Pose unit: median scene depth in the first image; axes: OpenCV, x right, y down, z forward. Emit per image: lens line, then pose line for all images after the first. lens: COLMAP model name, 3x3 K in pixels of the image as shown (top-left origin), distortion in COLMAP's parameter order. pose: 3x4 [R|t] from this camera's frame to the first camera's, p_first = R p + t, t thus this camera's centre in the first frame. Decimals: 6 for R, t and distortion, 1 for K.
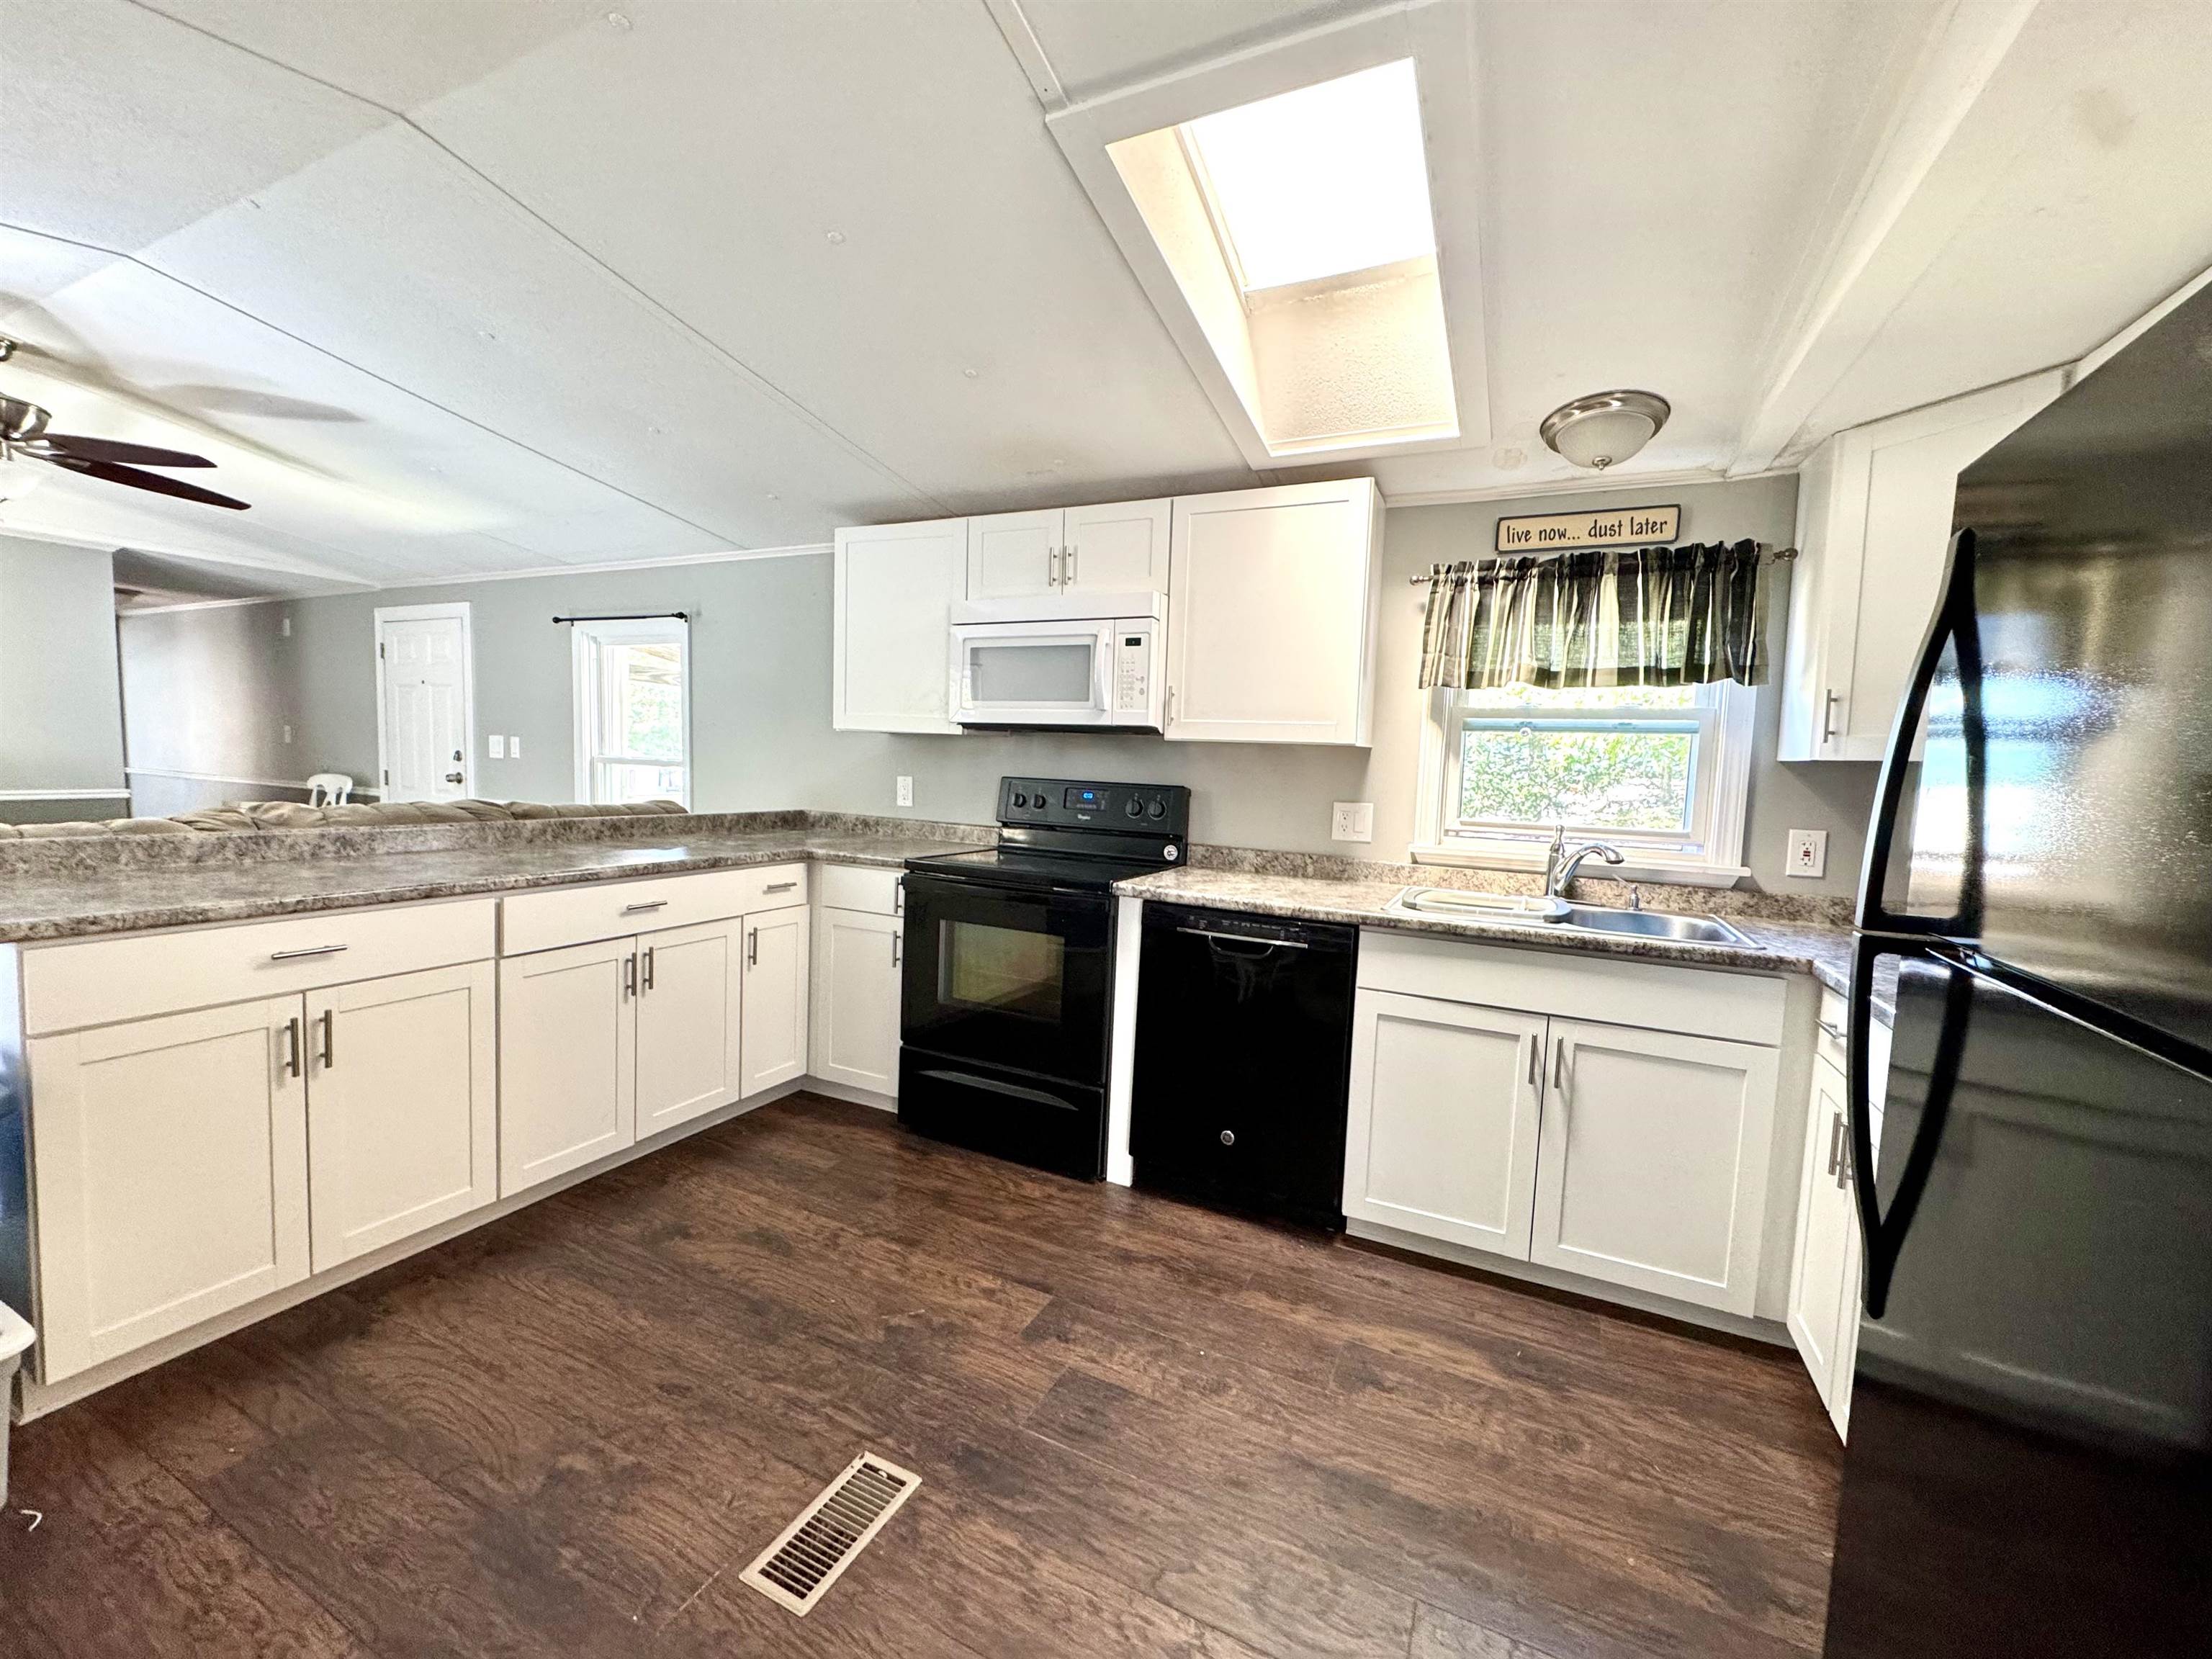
lens RADIAL K [[882.2, 0, 1102.3], [0, 882.2, 826.6], [0, 0, 1]] dist [-0.002891, 0.000423]
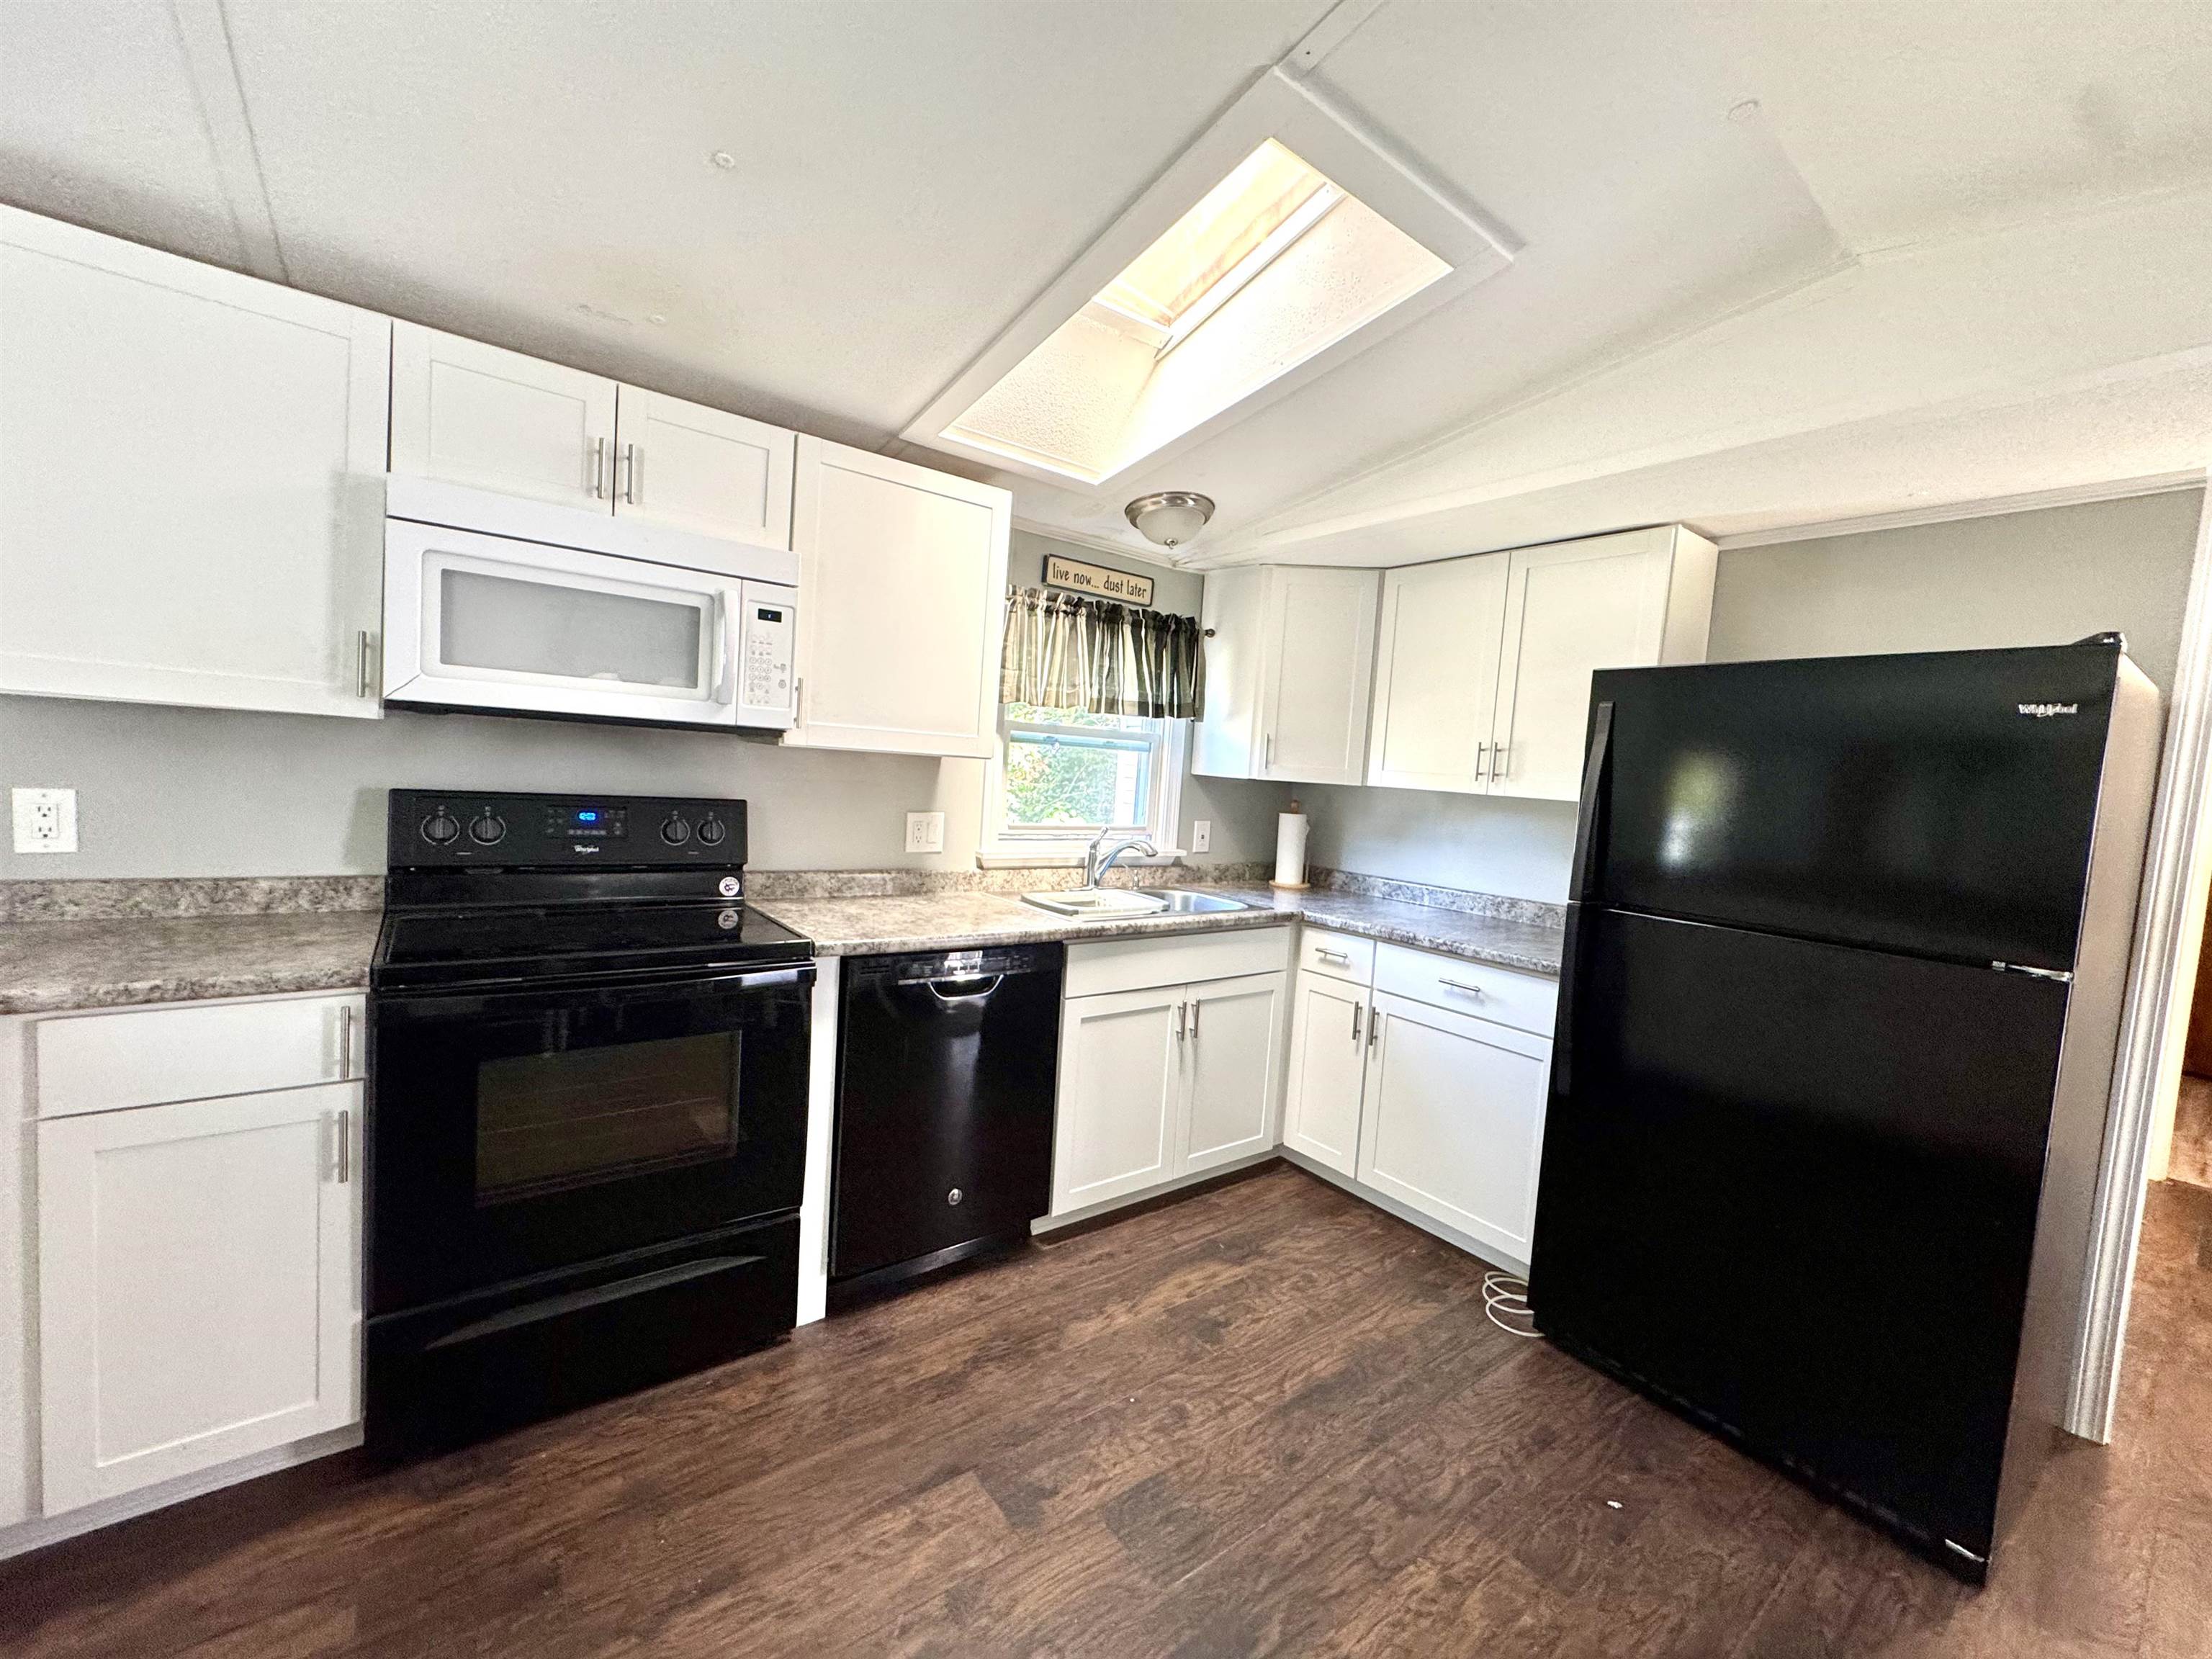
lens RADIAL K [[882.2, 0, 1106.9], [0, 882.2, 827.2], [0, 0, 1]] dist [-0.002891, 0.000423]
pose [[0.454190, -0.068545, 0.888264, -0.551209], [0.019456, 0.997561, 0.067031, -0.082099], [-0.890692, -0.013163, 0.454416, 0.441252]]
